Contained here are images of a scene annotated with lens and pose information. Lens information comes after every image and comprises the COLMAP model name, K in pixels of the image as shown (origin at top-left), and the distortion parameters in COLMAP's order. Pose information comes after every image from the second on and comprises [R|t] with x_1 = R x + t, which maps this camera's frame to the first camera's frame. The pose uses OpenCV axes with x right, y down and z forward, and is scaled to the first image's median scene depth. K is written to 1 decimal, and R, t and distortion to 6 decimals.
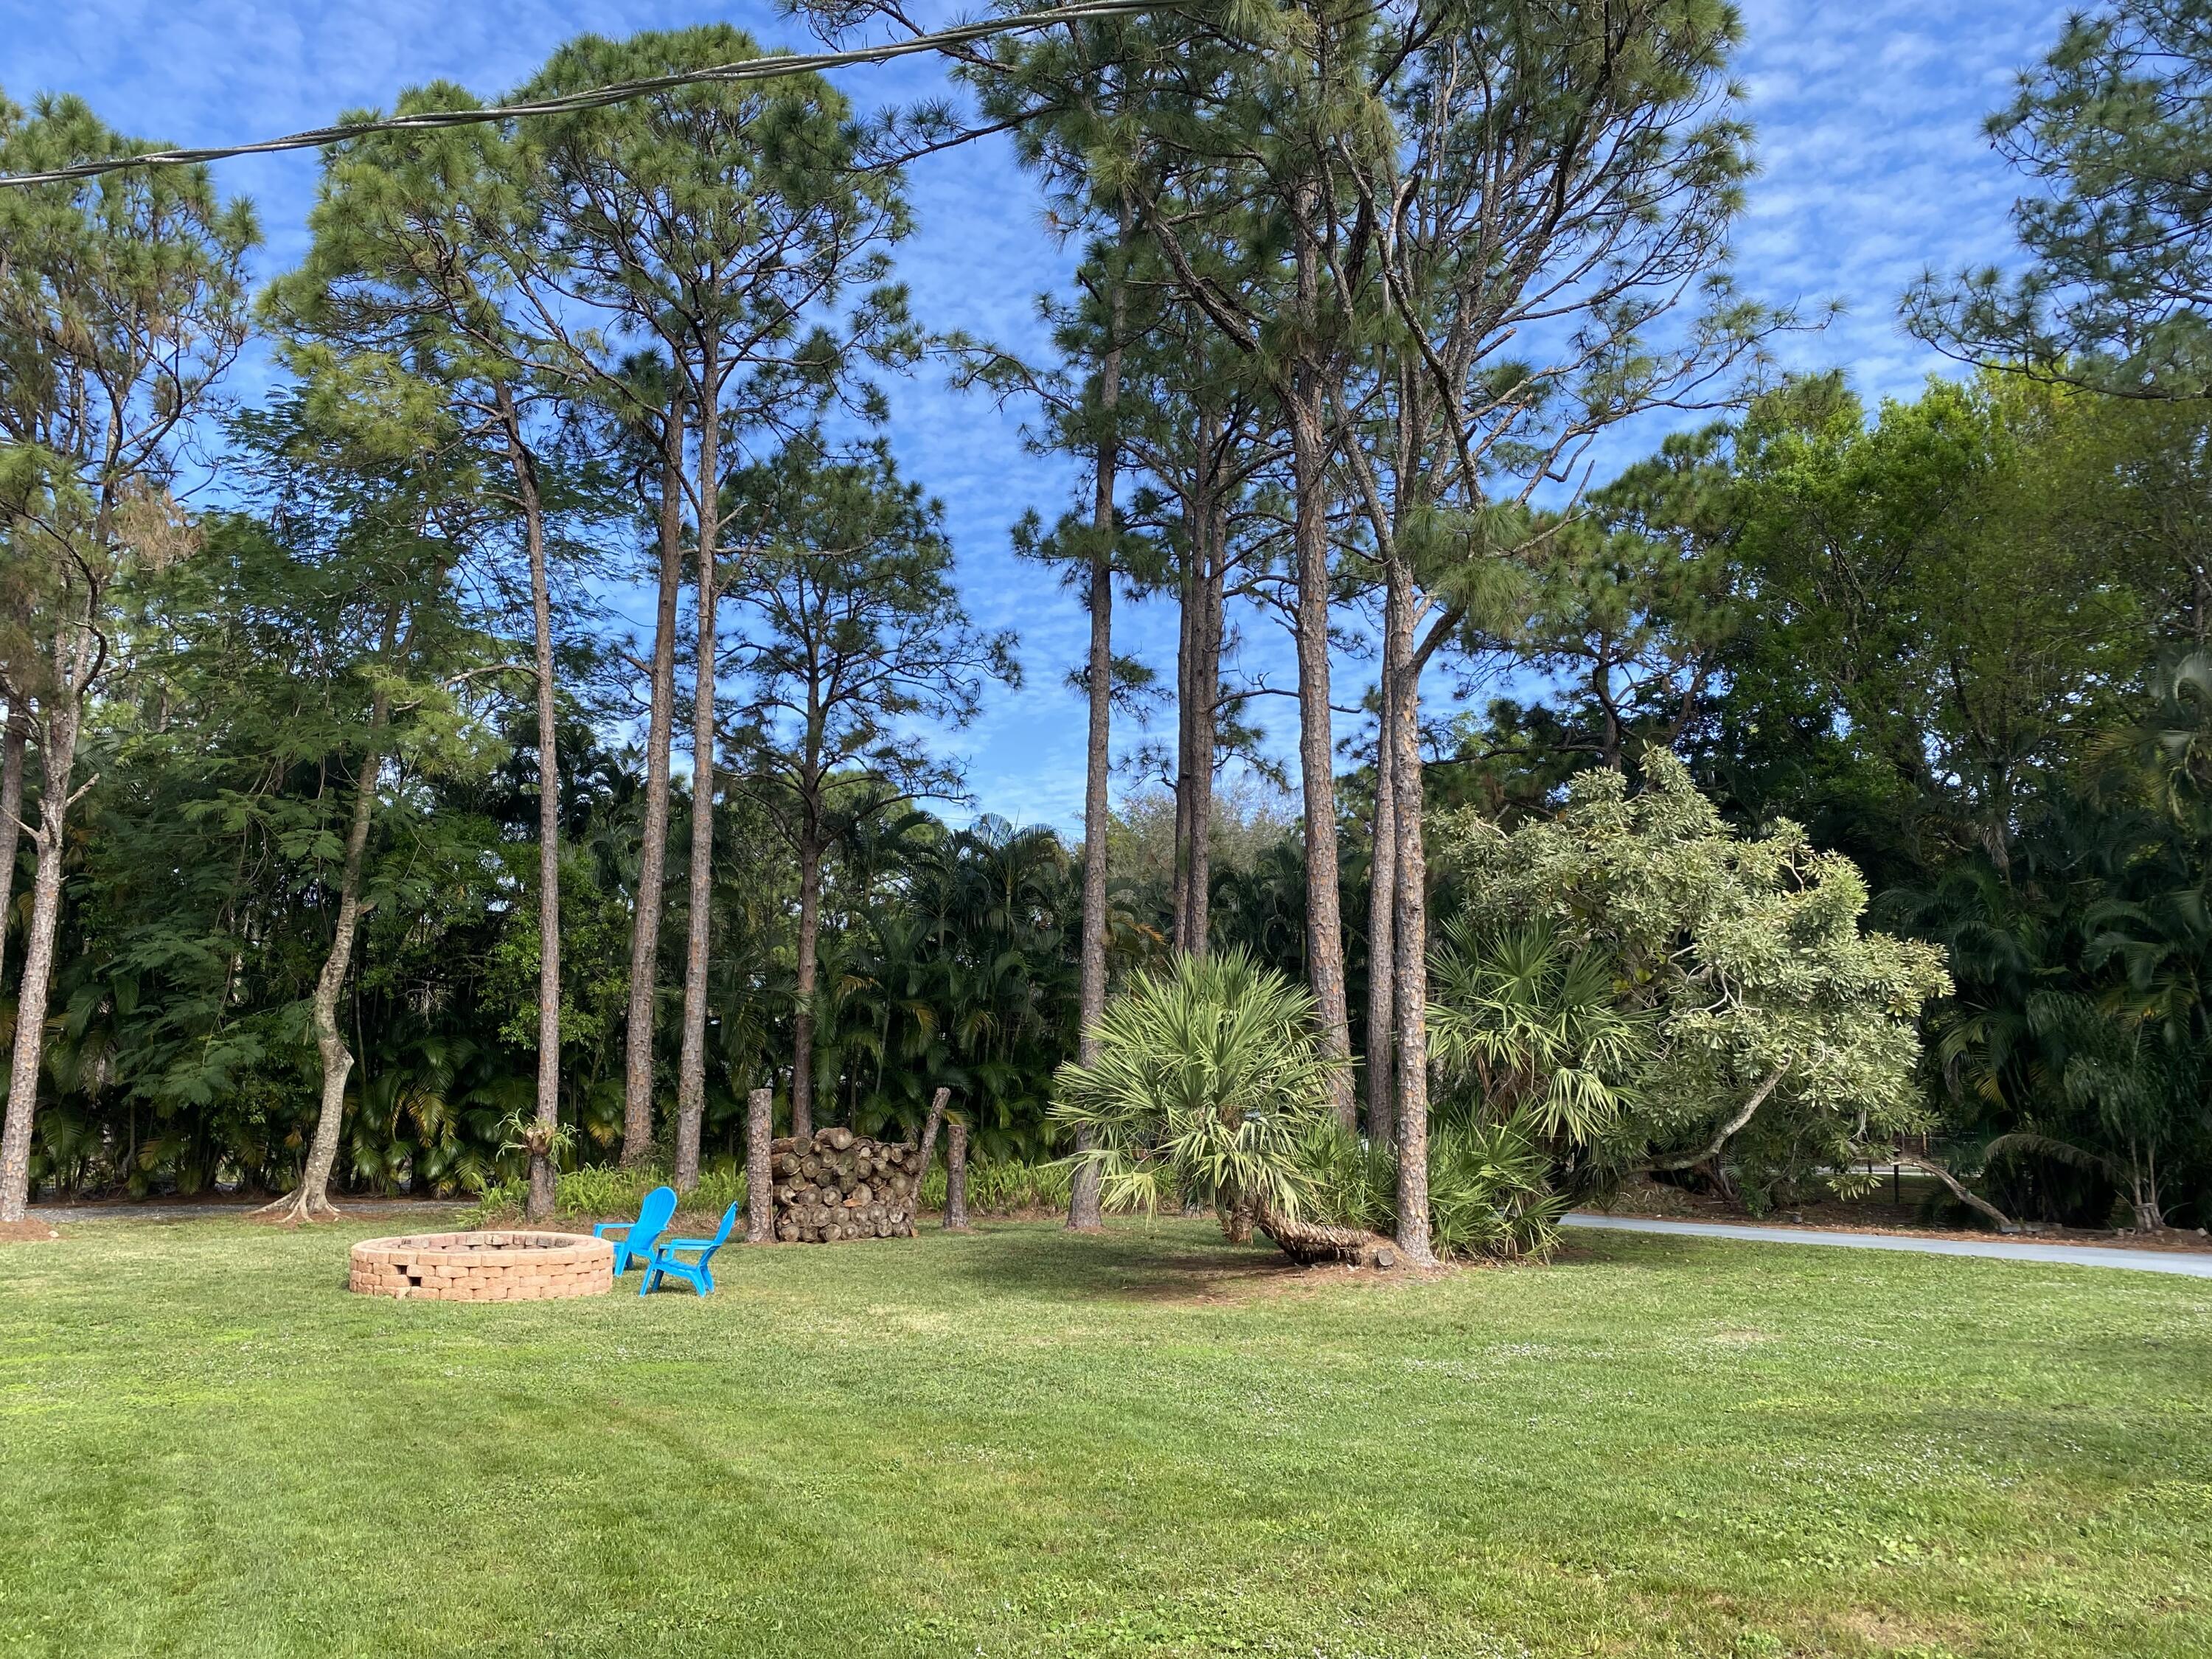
lens RADIAL K [[1571.9, 0, 1097.7], [0, 1571.9, 870.6], [0, 0, 1]] dist [0.006430, -0.001173]
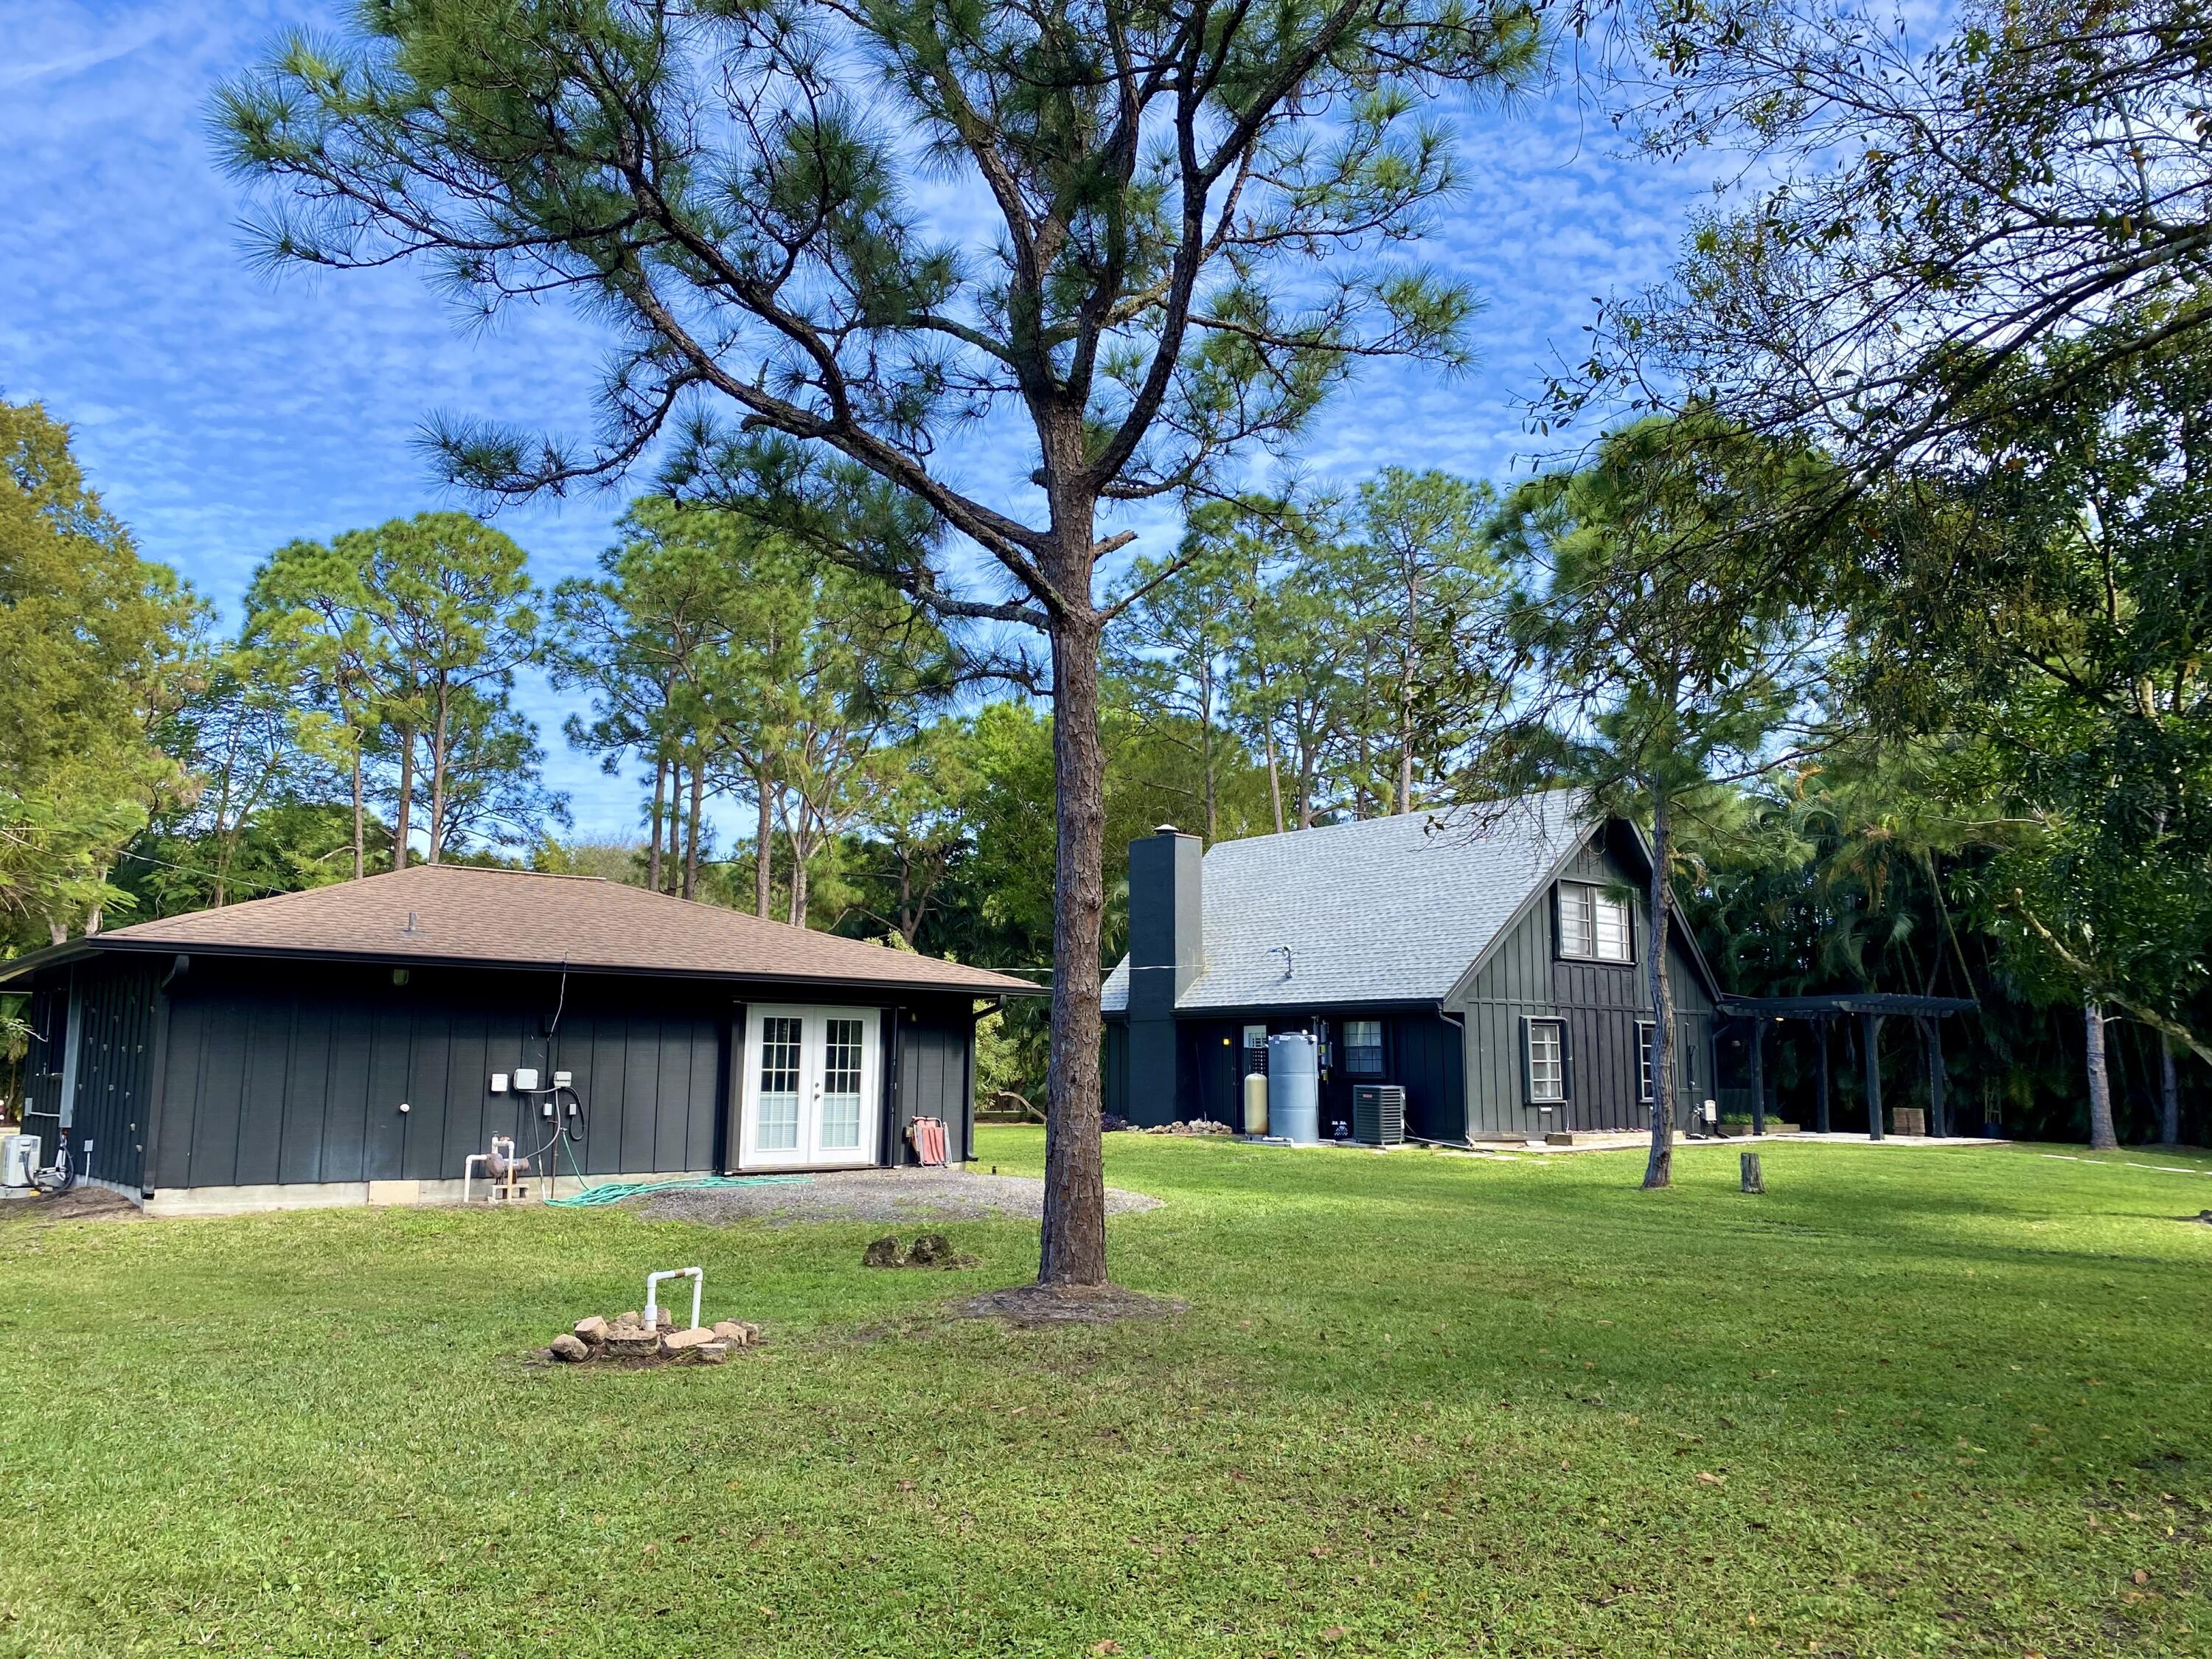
lens RADIAL K [[1610.3, 0, 1106.0], [0, 1610.3, 829.5], [0, 0, 1]] dist [0.003532, -0.278935]
pose [[0.921498, 0.049002, 0.385280, -0.237806], [-0.046878, 0.998789, -0.014909, -0.149533], [-0.385544, -0.004323, 0.922679, -1.061784]]
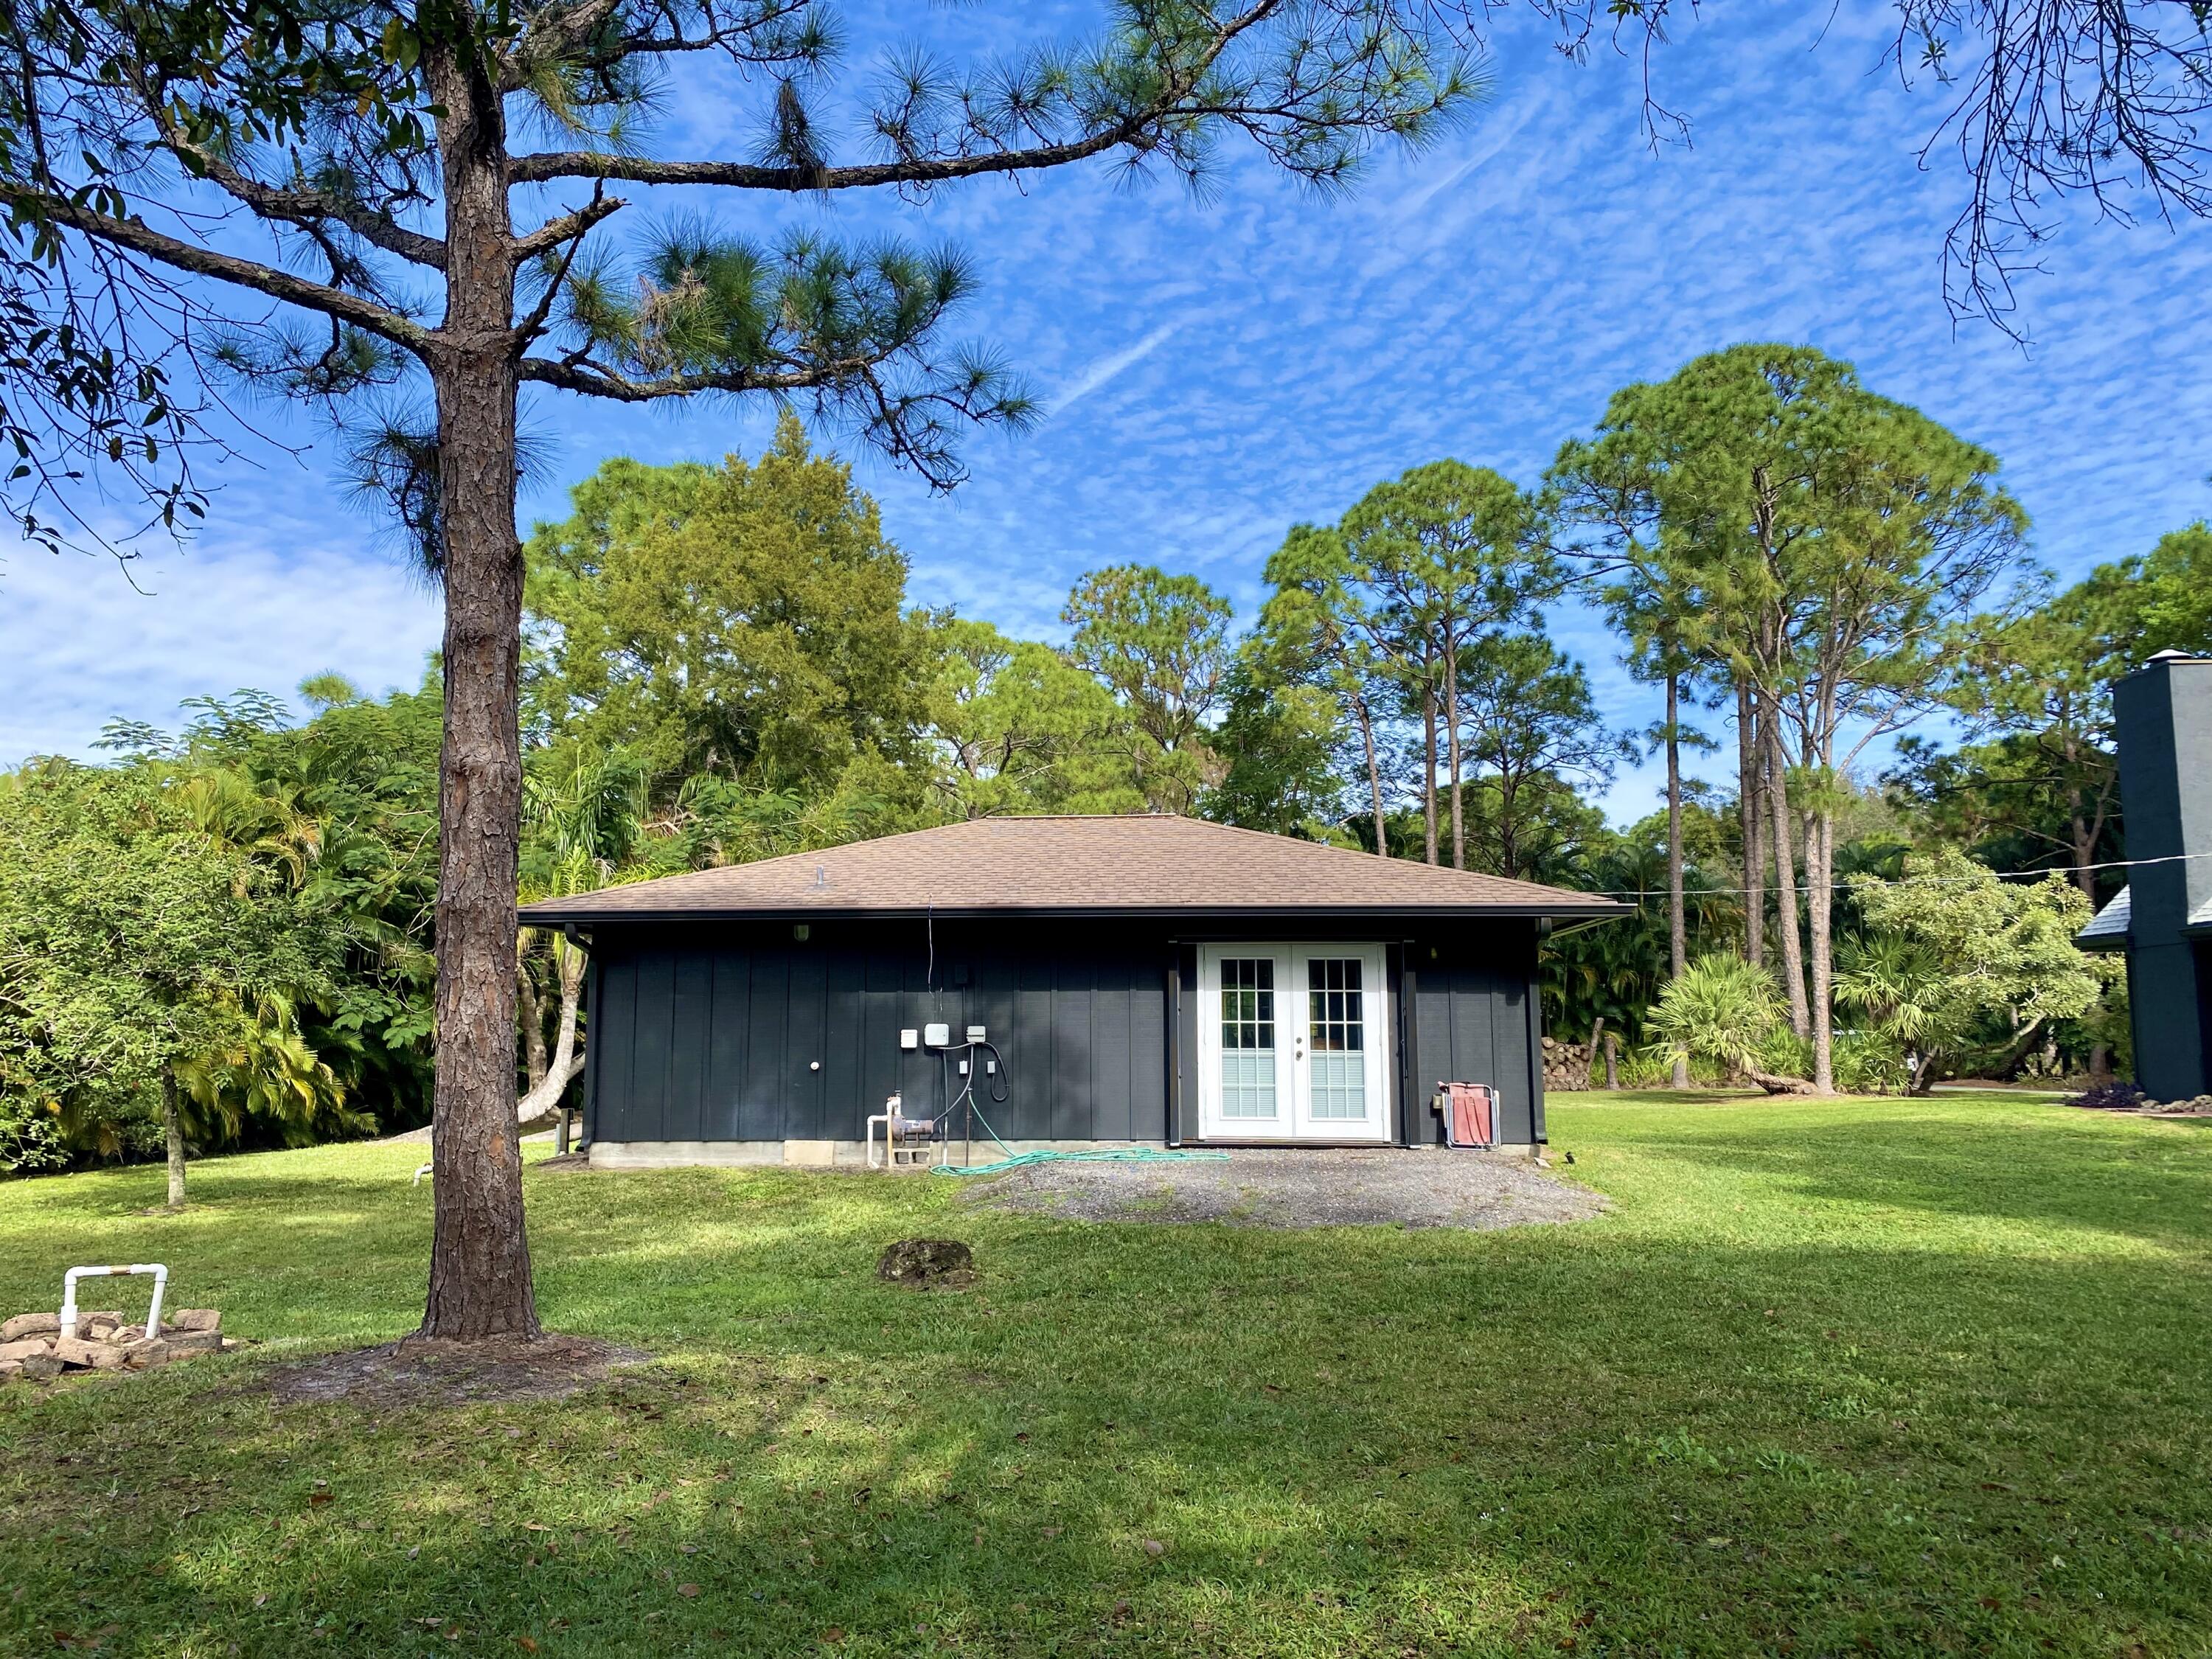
lens RADIAL K [[1571.9, 0, 1097.7], [0, 1571.9, 870.6], [0, 0, 1]] dist [0.006430, -0.001173]
pose [[0.914191, -0.052309, -0.401895, 0.108248], [0.068859, 0.997265, 0.026834, -0.119453], [0.399392, -0.052205, 0.915293, -0.881629]]
